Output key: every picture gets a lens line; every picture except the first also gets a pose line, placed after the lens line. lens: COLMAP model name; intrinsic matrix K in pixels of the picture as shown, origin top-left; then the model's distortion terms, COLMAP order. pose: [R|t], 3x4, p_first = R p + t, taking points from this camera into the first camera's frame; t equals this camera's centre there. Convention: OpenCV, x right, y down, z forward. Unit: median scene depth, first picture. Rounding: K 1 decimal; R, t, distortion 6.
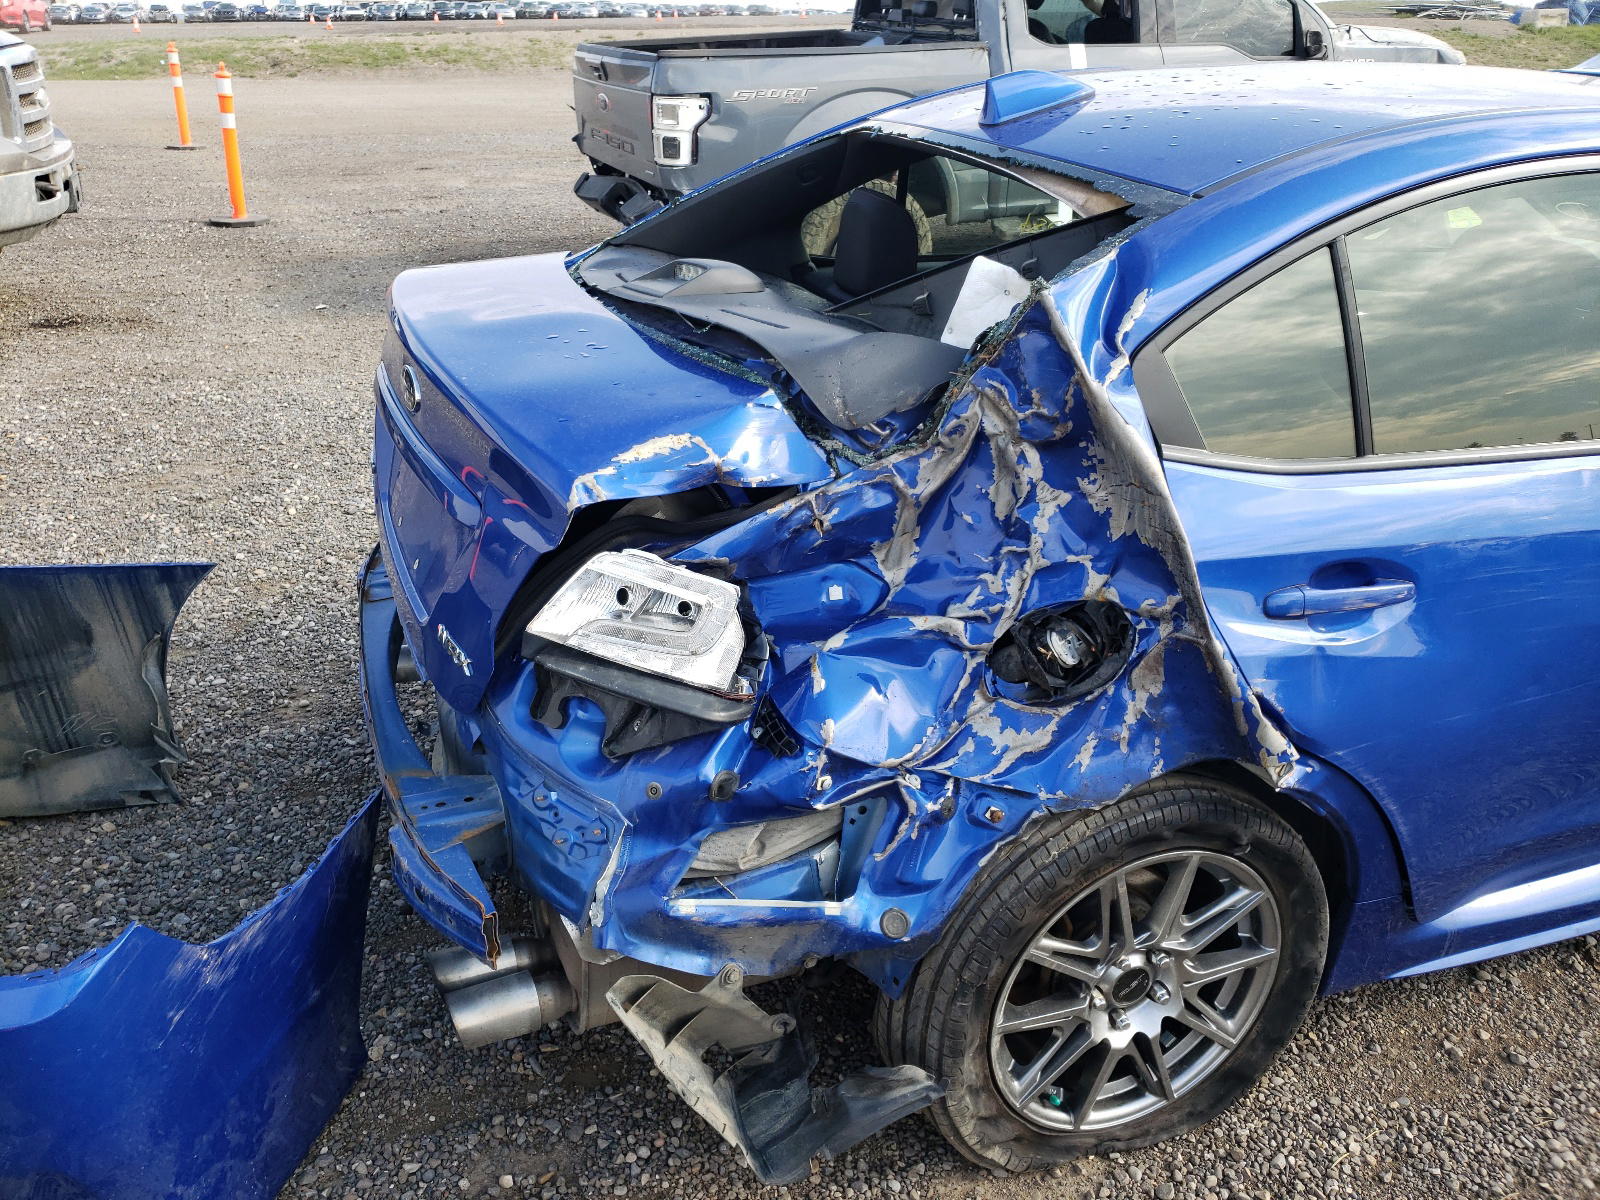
lens RADIAL K [[1168.7, 0, 800.1], [0, 1168.7, 546.8], [0, 0, 1]] dist [-0.010202, -0.000650]
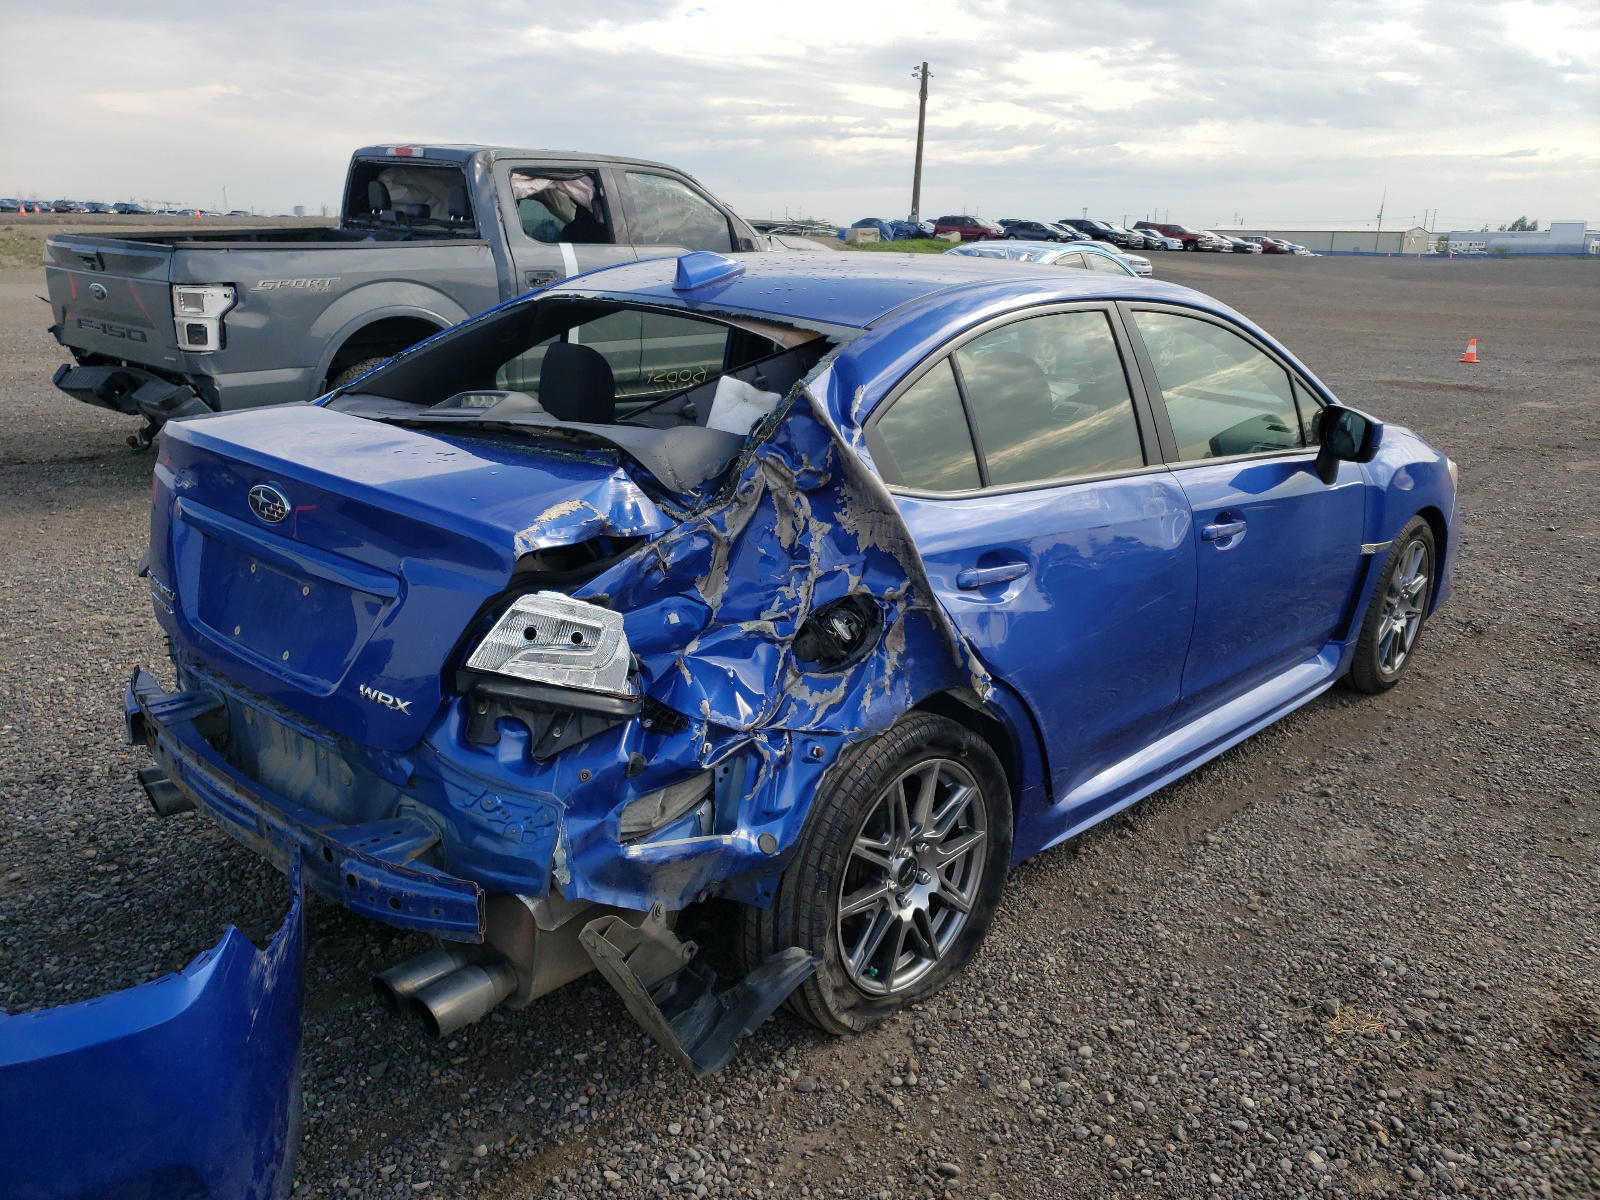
lens RADIAL K [[1168.7, 0, 800.1], [0, 1168.7, 546.8], [0, 0, 1]] dist [-0.010202, -0.000650]
pose [[0.891612, -0.091970, 0.443362, -0.450423], [0.160114, 0.979933, -0.118718, 0.149054], [-0.423546, 0.176839, 0.888446, -0.282551]]
